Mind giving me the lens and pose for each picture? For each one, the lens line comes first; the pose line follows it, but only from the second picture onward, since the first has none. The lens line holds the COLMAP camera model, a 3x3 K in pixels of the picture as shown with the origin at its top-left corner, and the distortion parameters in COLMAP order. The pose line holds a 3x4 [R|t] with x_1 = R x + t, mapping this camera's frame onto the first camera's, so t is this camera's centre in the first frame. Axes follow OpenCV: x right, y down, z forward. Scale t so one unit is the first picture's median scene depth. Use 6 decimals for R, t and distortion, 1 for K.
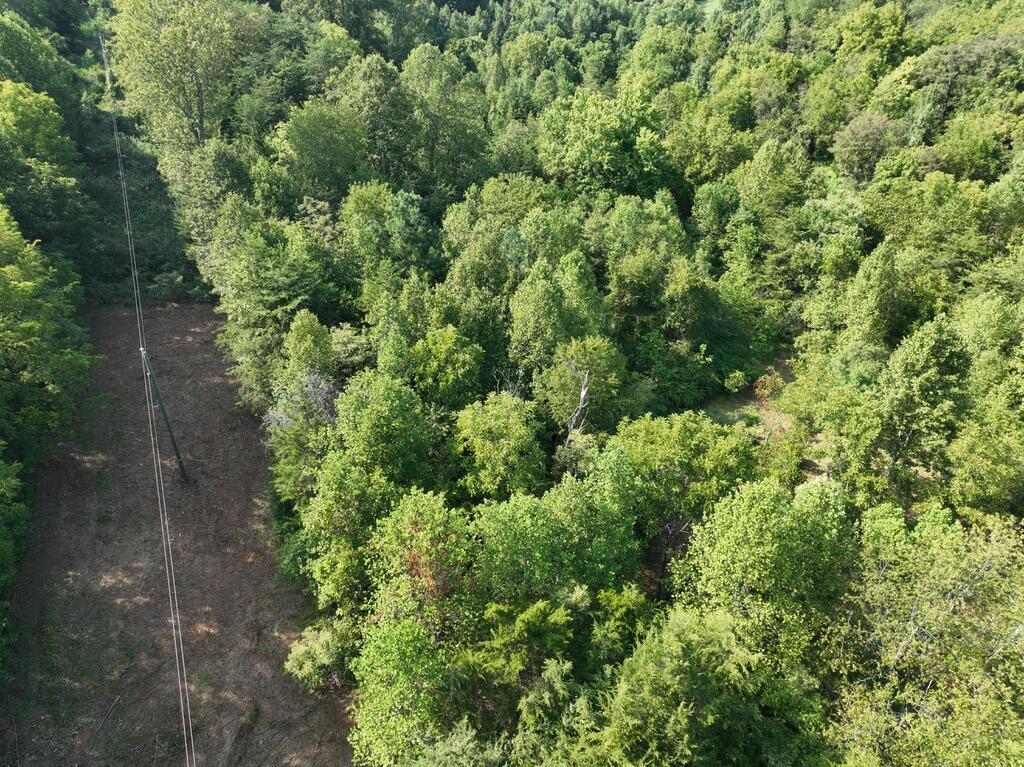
lens RADIAL K [[725.3, 0, 512.8], [0, 725.3, 381.9], [0, 0, 1]] dist [0.004179, 0.018381]
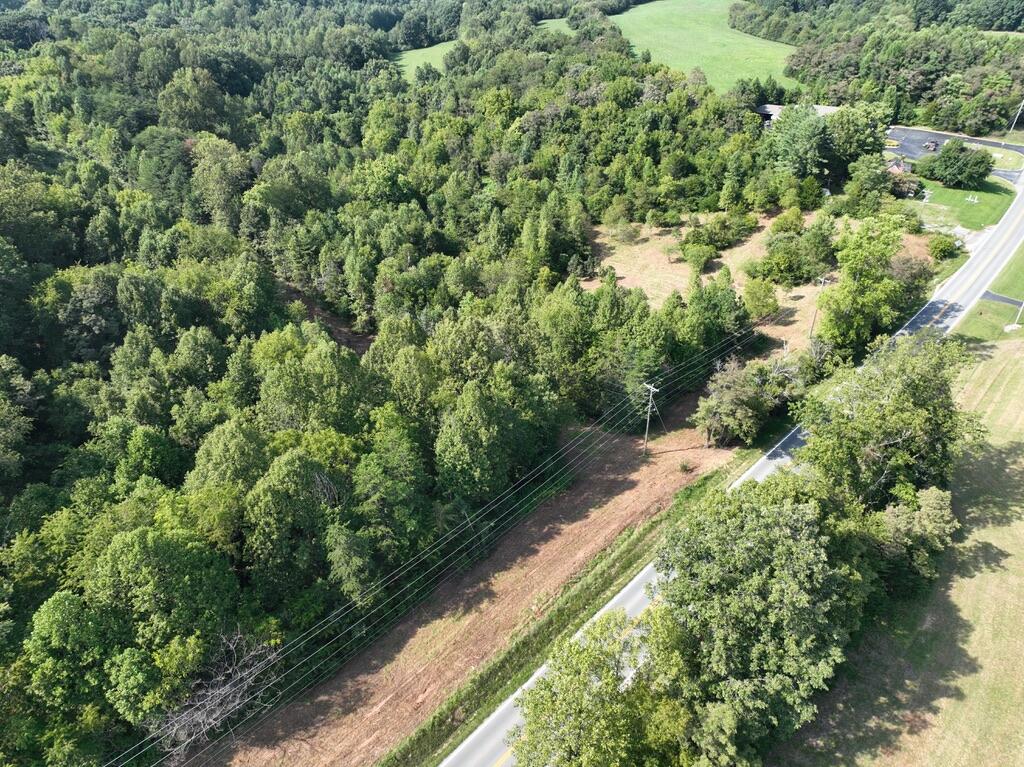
lens RADIAL K [[725.3, 0, 512.1], [0, 725.3, 384.6], [0, 0, 1]] dist [0.004179, 0.018381]
pose [[0.930000, -0.207788, 0.303189, -0.322911], [0.213077, 0.976906, 0.015926, 0.341284], [-0.299496, 0.049792, 0.952797, -1.264353]]
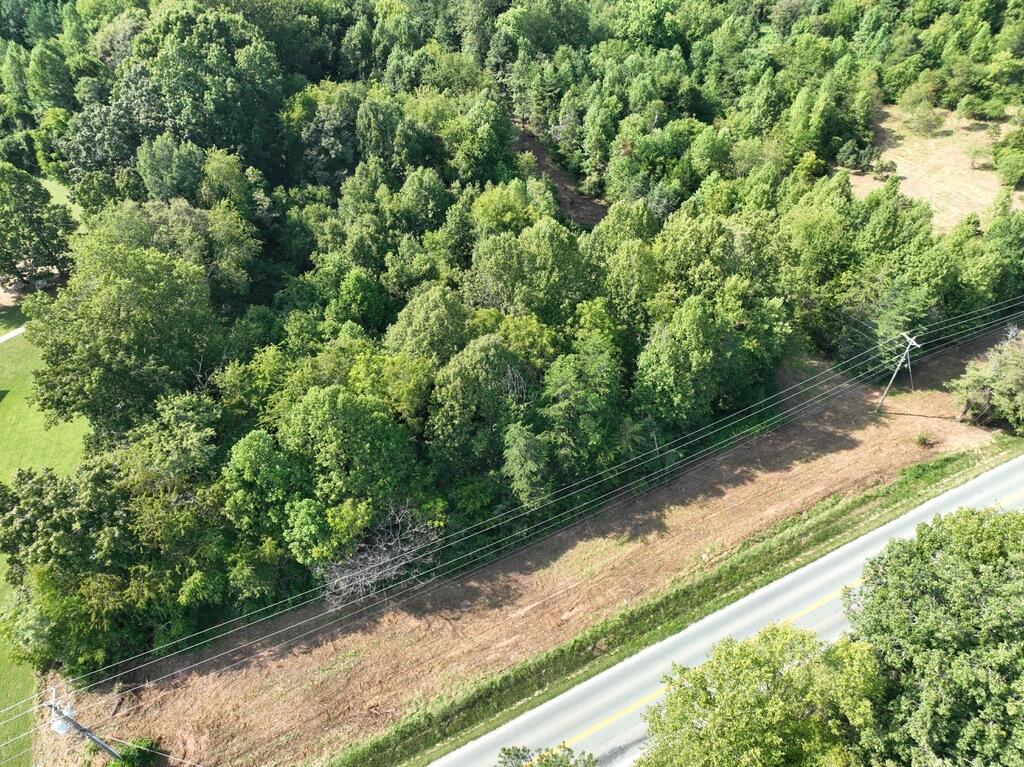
lens RADIAL K [[725.3, 0, 512.8], [0, 725.3, 388.5], [0, 0, 1]] dist [0.004179, 0.018381]
pose [[0.999545, -0.025188, 0.016577, -0.311198], [0.021600, 0.981688, 0.189269, 0.288156], [-0.021041, -0.188825, 0.981785, -1.182354]]
